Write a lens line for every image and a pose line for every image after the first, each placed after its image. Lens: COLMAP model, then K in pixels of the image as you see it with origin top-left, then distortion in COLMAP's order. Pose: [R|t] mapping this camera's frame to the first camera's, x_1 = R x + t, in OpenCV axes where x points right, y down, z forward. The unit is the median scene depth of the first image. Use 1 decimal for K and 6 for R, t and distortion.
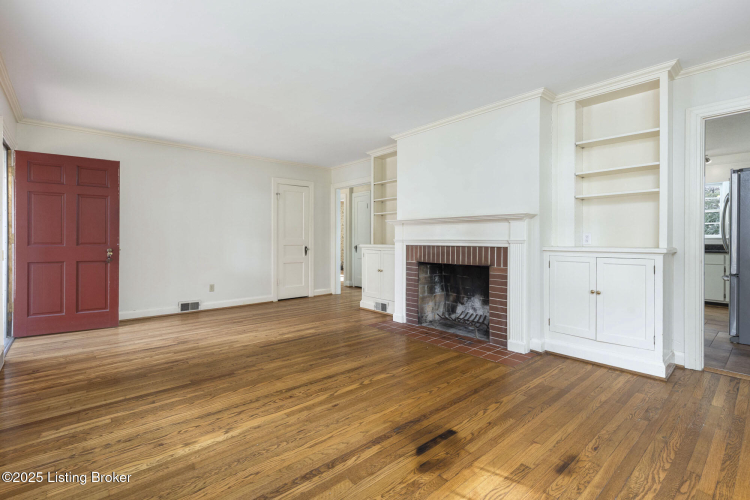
lens RADIAL K [[346.9, 0, 375.4], [0, 346.9, 237.9], [0, 0, 1]] dist [0.009976, -0.002991]
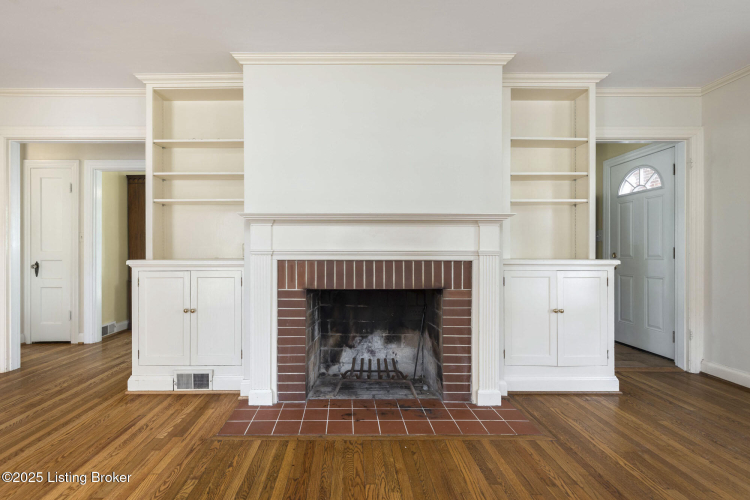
lens RADIAL K [[346.9, 0, 348.1], [0, 346.9, 253.6], [0, 0, 1]] dist [0.009976, -0.002991]
pose [[0.662820, -0.001903, 0.748776, -0.339141], [-0.003021, 0.999982, 0.005215, 0.009097], [-0.748772, -0.005718, 0.662803, 0.755696]]
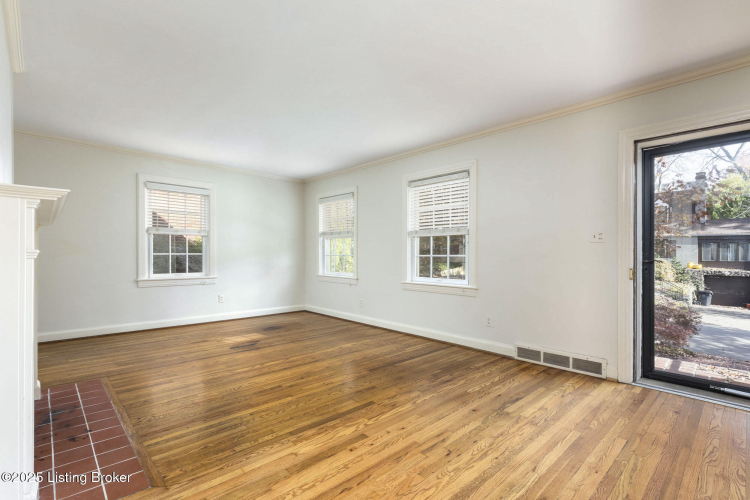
lens RADIAL K [[346.9, 0, 368.5], [0, 346.9, 257.9], [0, 0, 1]] dist [0.009976, -0.002991]
pose [[-0.999746, -0.005978, -0.021748, -0.322618], [-0.005943, 0.999981, -0.001672, 0.013423], [0.021757, -0.001542, -0.999762, 1.840327]]
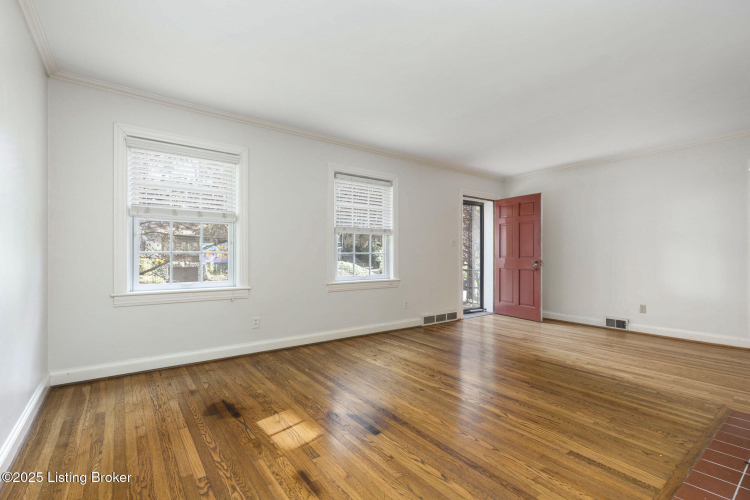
lens RADIAL K [[346.9, 0, 372.2], [0, 346.9, 249.2], [0, 0, 1]] dist [0.009976, -0.002991]
pose [[-0.087536, -0.014542, -0.996055, 0.778413], [0.004084, 0.999880, -0.014957, 0.004297], [0.996153, -0.005377, -0.087467, 0.649751]]
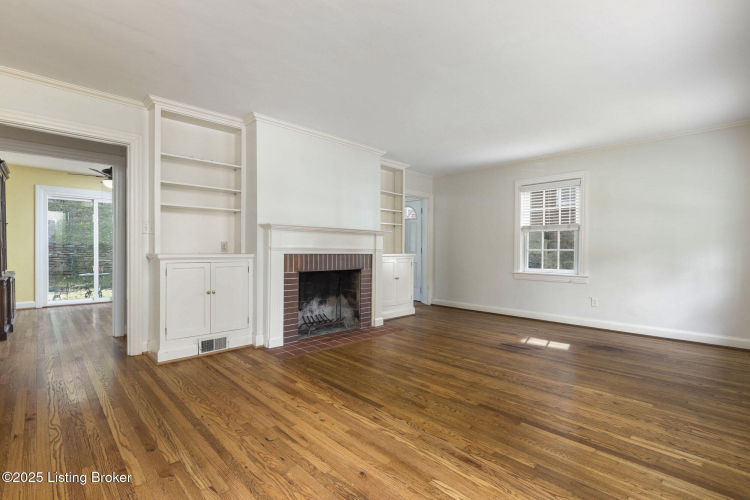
lens RADIAL K [[346.9, 0, 371.9], [0, 346.9, 254.2], [0, 0, 1]] dist [0.009976, -0.002991]
pose [[-0.044290, -0.013925, 0.998922, -1.068427], [-0.014803, 0.999802, 0.013281, 0.007911], [-0.998909, -0.014199, -0.044487, 1.119751]]
